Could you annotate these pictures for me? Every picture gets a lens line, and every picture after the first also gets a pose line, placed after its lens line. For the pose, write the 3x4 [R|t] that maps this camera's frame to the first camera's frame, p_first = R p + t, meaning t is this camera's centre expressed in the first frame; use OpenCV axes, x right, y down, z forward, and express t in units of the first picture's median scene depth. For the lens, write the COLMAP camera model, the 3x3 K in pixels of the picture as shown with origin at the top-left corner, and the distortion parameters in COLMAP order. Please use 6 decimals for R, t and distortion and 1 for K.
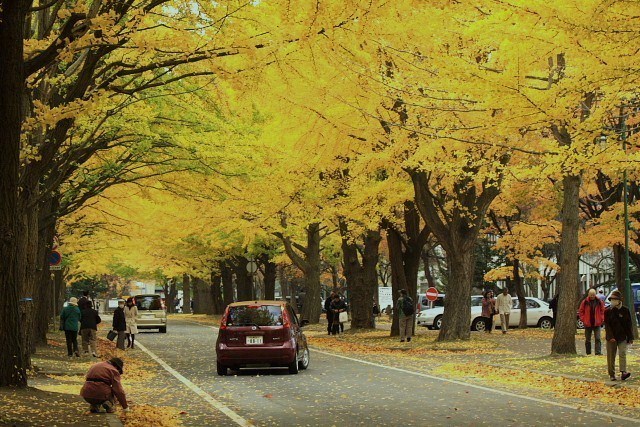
lens RADIAL K [[2115.4, 0, 319.1], [0, 2115.4, 215.6], [0, 0, 1]] dist [-0.572589, 0.000000]
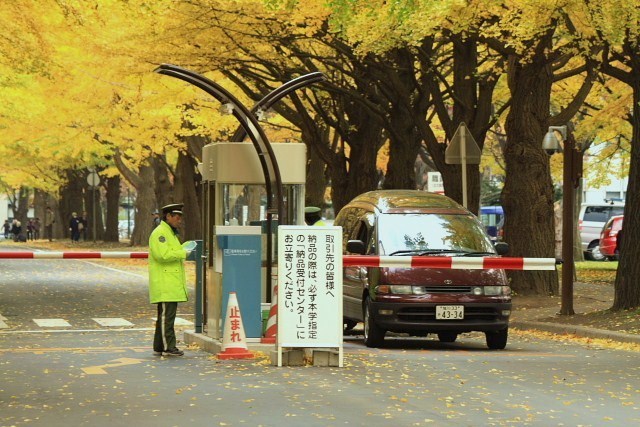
lens RADIAL K [[3832.0, 0, 320.5], [0, 3832.0, 213.7], [0, 0, 1]] dist [1.920849, 0.000000]
pose [[0.999840, 0.017424, -0.003979, 0.078172], [-0.017267, 0.999182, 0.036569, -0.023774], [0.004612, -0.036495, 0.999323, -0.641552]]
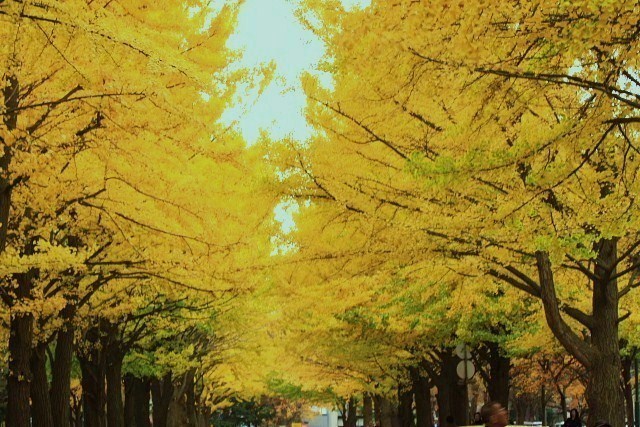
lens RADIAL K [[2115.4, 0, 320.8], [0, 2115.4, 214.2], [0, 0, 1]] dist [-0.572589, 0.000000]
pose [[0.995761, -0.012230, -0.091157, -0.022858], [0.006646, 0.998097, -0.061311, 0.021005], [0.091733, 0.060445, 0.993947, 0.534924]]
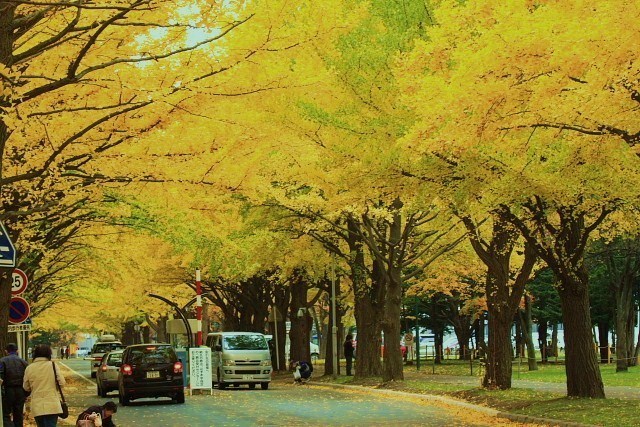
lens RADIAL K [[2115.4, 0, 321.1], [0, 2115.4, 214.5], [0, 0, 1]] dist [-0.572589, 0.000000]
pose [[0.999657, -0.013149, 0.022661, 0.100400], [0.013651, 0.999662, -0.022144, -0.034925], [-0.022362, 0.022446, 0.999498, -0.913291]]
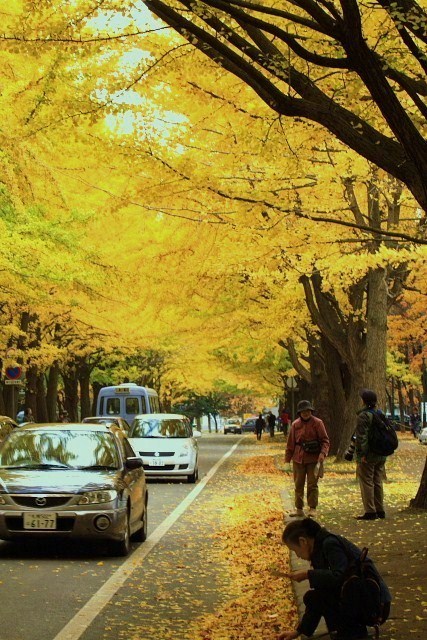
lens RADIAL K [[2115.4, 0, 212.8], [0, 2115.4, 319.7], [0, 0, 1]] dist [-0.572589, 0.000000]
pose [[0.990208, -0.005369, -0.139497, 0.079119], [0.004448, 0.999966, -0.006908, 0.003379], [0.139529, 0.006220, 0.990198, 0.073062]]
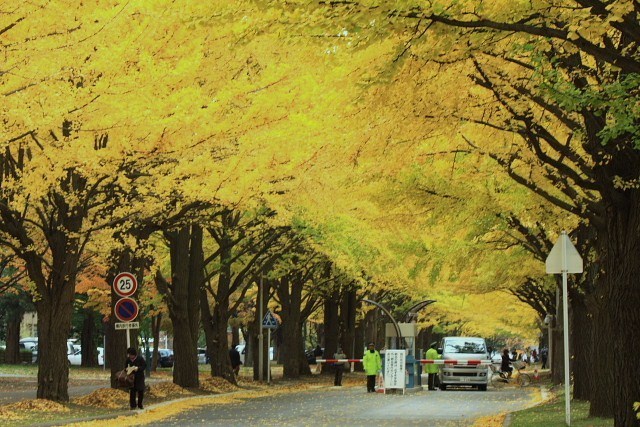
lens RADIAL K [[2115.4, 0, 319.6], [0, 2115.4, 213.6], [0, 0, 1]] dist [-0.572589, 0.000000]
pose [[0.975888, -0.001784, -0.218263, 0.214014], [-0.004254, 0.999621, -0.027192, -0.034759], [0.218229, 0.027465, 0.975511, -0.953394]]
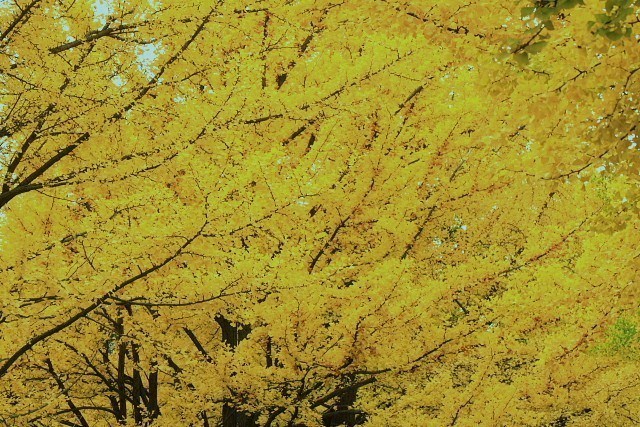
lens RADIAL K [[2566.9, 0, 319.7], [0, 2566.9, 209.1], [0, 0, 1]] dist [0.286621, 0.000000]
pose [[0.934168, -0.077560, -0.348303, 0.200139], [0.028182, 0.989080, -0.144663, -0.030646], [0.355719, 0.125324, 0.926152, -0.844679]]
